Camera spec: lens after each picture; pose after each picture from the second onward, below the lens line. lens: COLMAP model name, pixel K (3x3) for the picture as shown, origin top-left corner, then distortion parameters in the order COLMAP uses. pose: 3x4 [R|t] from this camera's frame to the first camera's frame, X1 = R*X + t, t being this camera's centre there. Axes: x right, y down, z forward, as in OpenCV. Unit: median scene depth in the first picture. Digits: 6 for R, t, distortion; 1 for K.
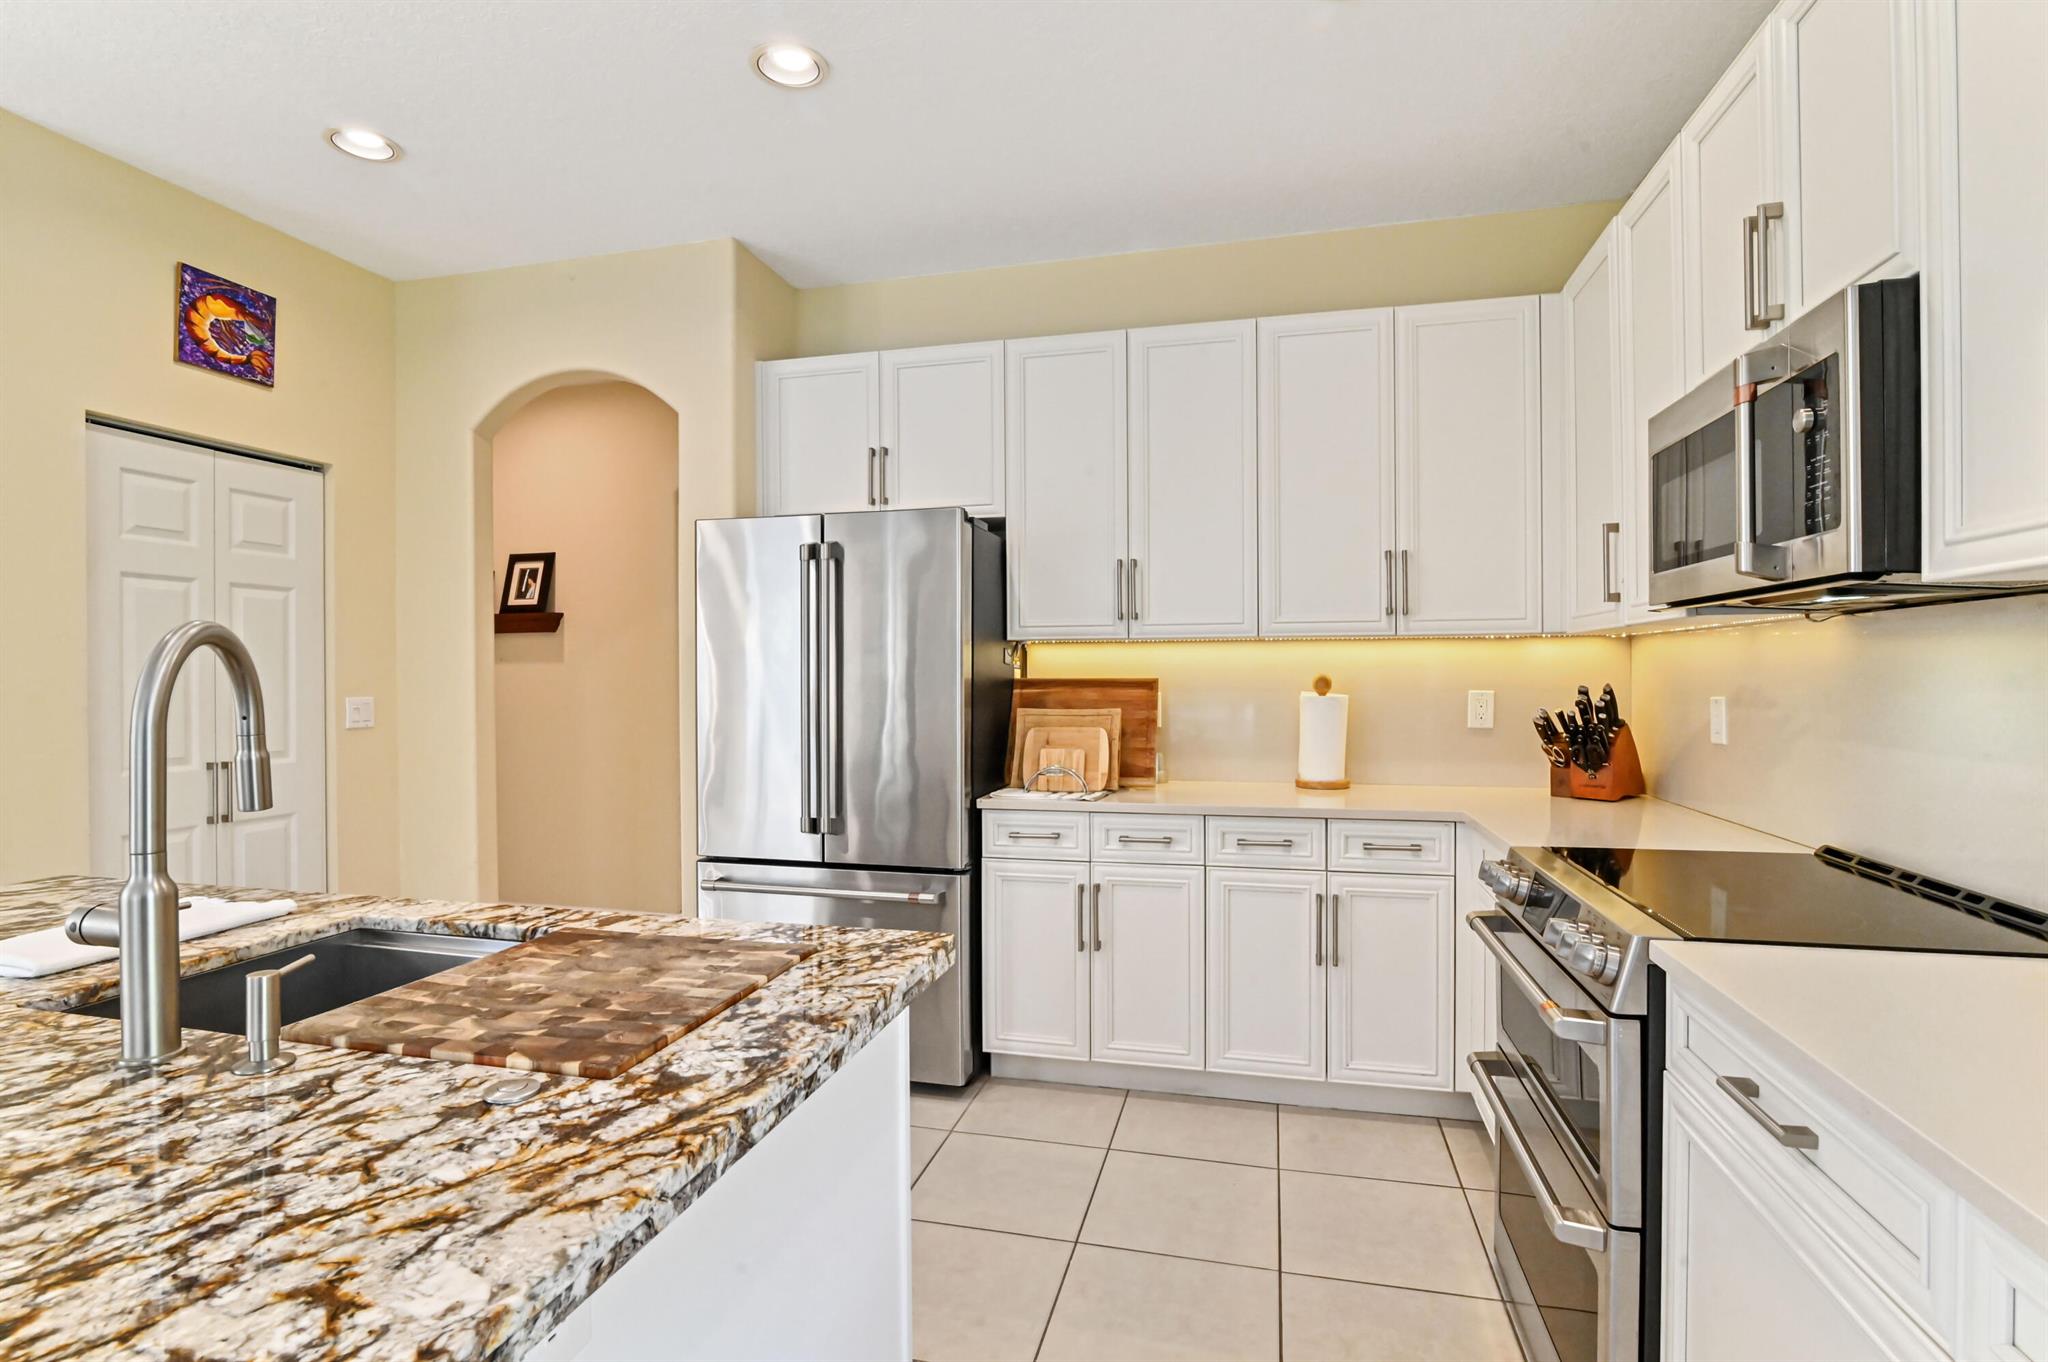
lens RADIAL K [[958.9, 0, 1034.4], [0, 958.9, 681.0], [0, 0, 1]] dist [-0.020170, 0.000368]
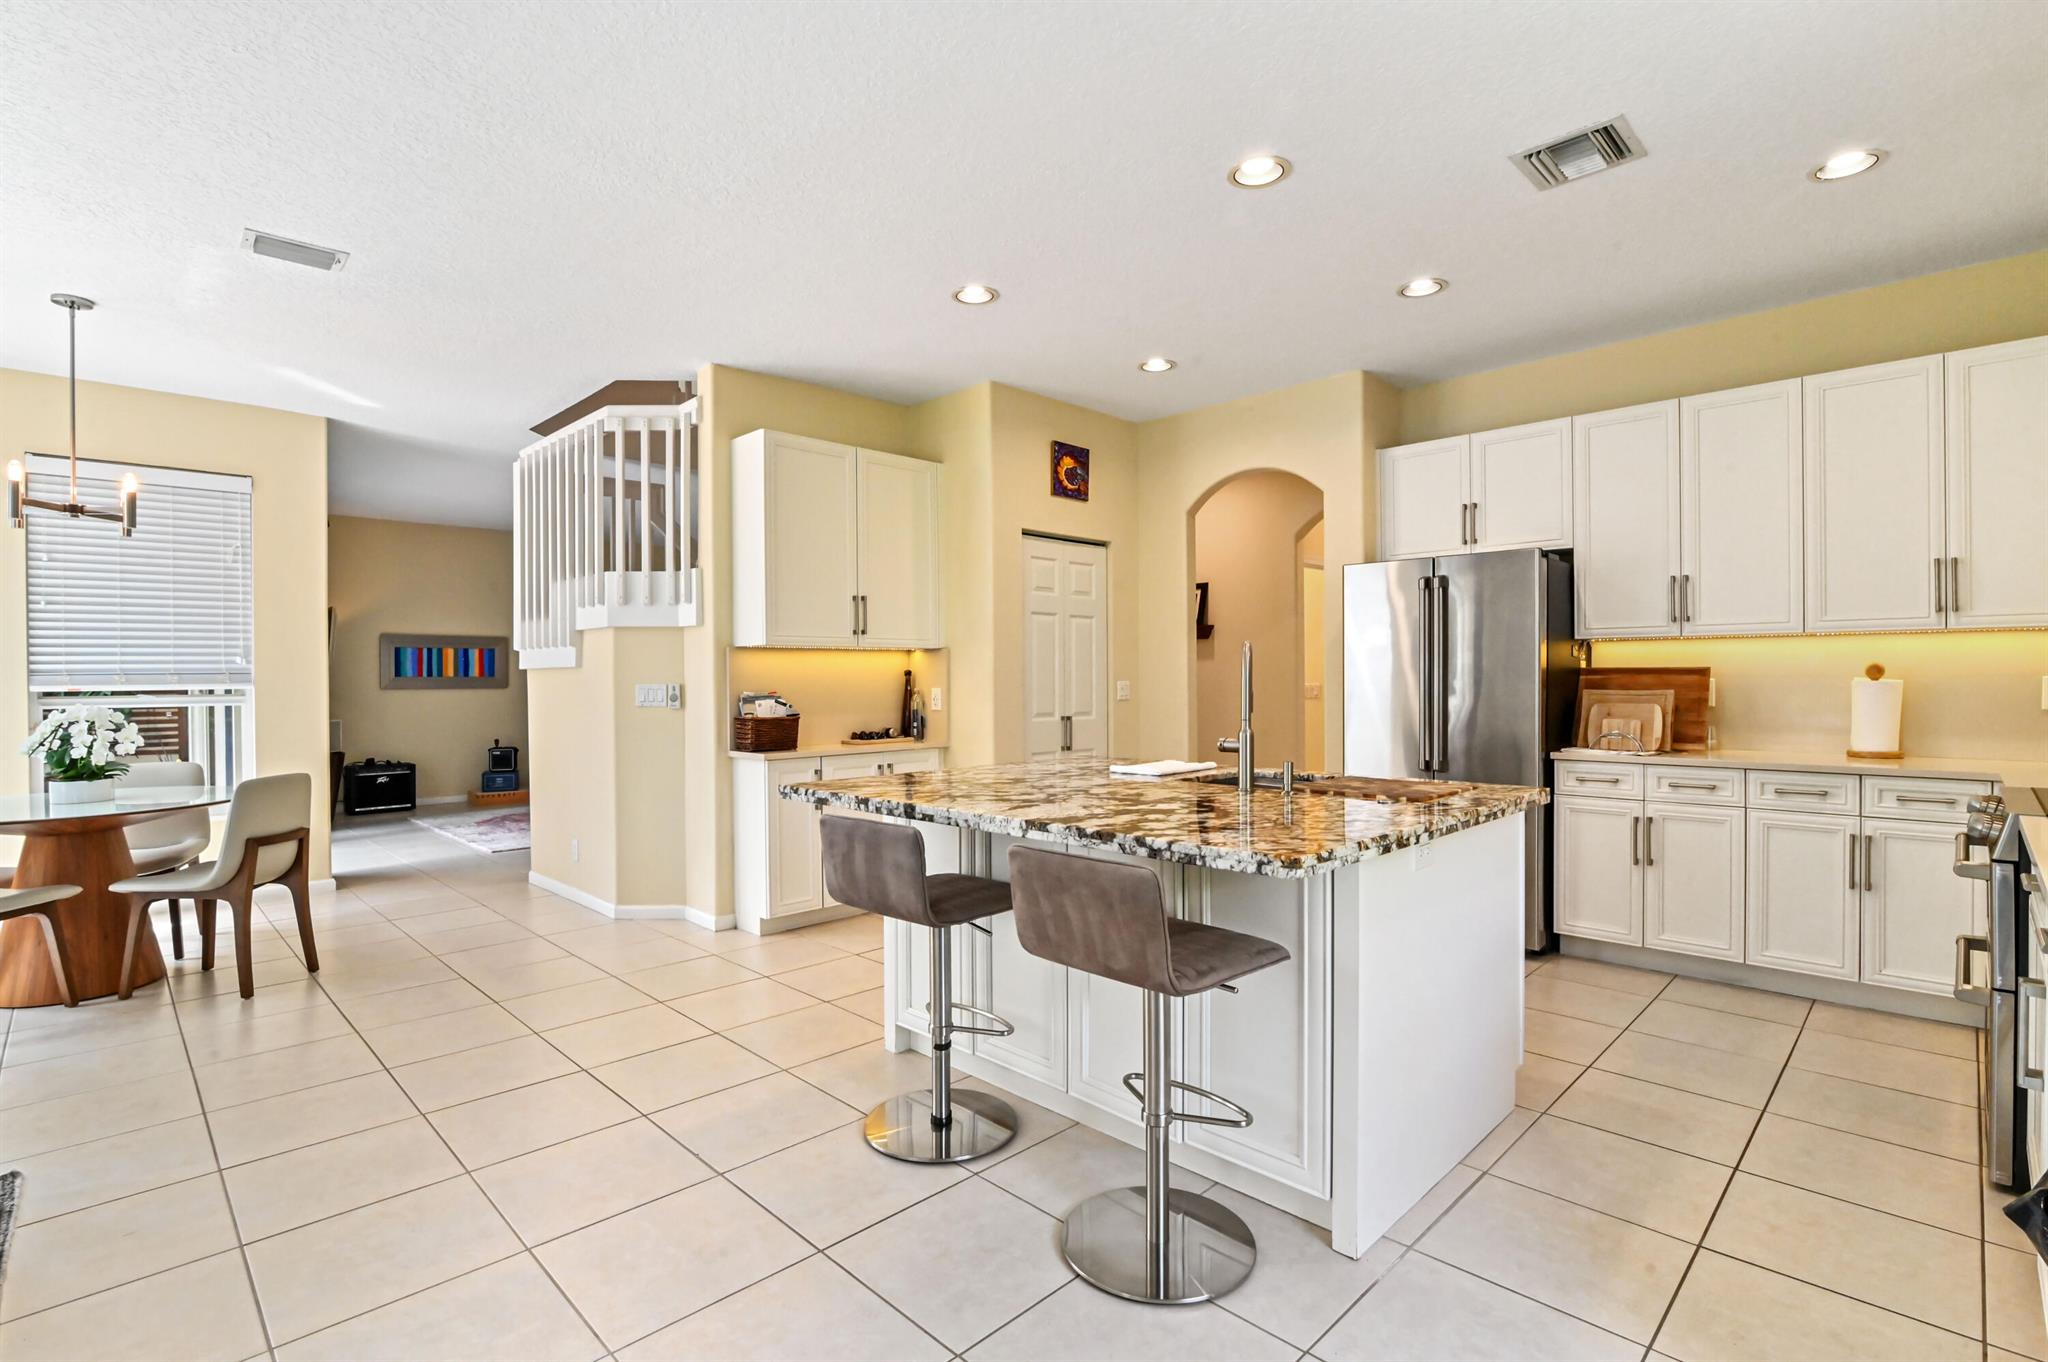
lens RADIAL K [[958.9, 0, 1019.5], [0, 958.9, 678.2], [0, 0, 1]] dist [-0.020170, 0.000368]
pose [[0.853148, 0.001407, -0.521666, 0.004553], [-0.002763, 0.999995, -0.001821, 0.018361], [0.521661, 0.002995, 0.853148, -0.595135]]
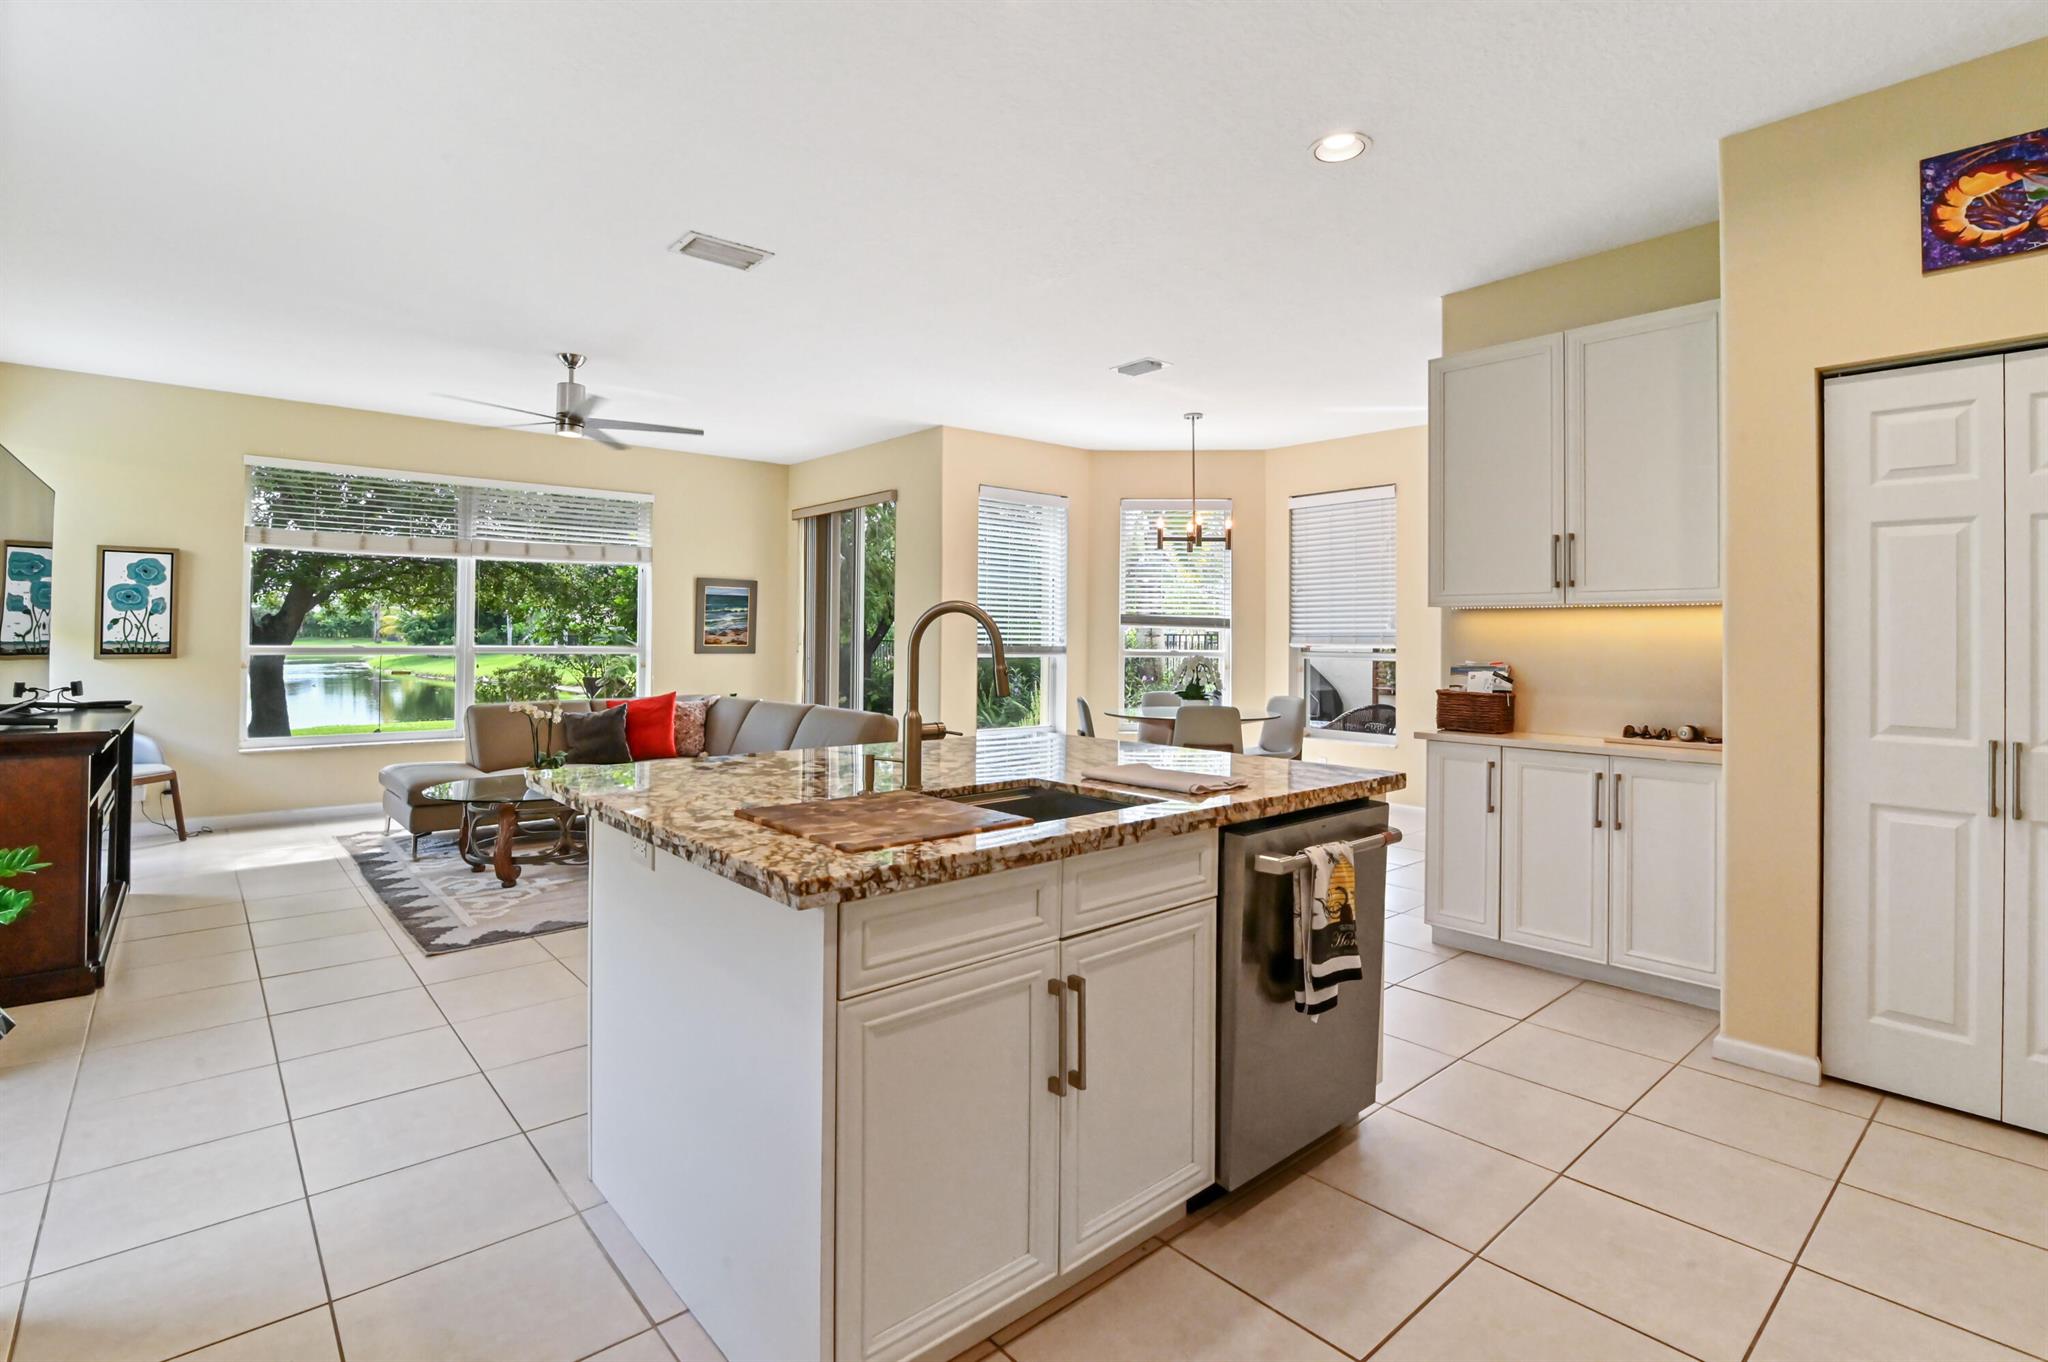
lens RADIAL K [[958.9, 0, 1032.9], [0, 958.9, 619.4], [0, 0, 1]] dist [-0.020170, 0.000368]
pose [[-0.567917, -0.012995, -0.822983, 0.264270], [-0.009559, 0.999912, -0.009192, -0.001793], [0.823030, 0.002646, -0.567992, 0.782023]]
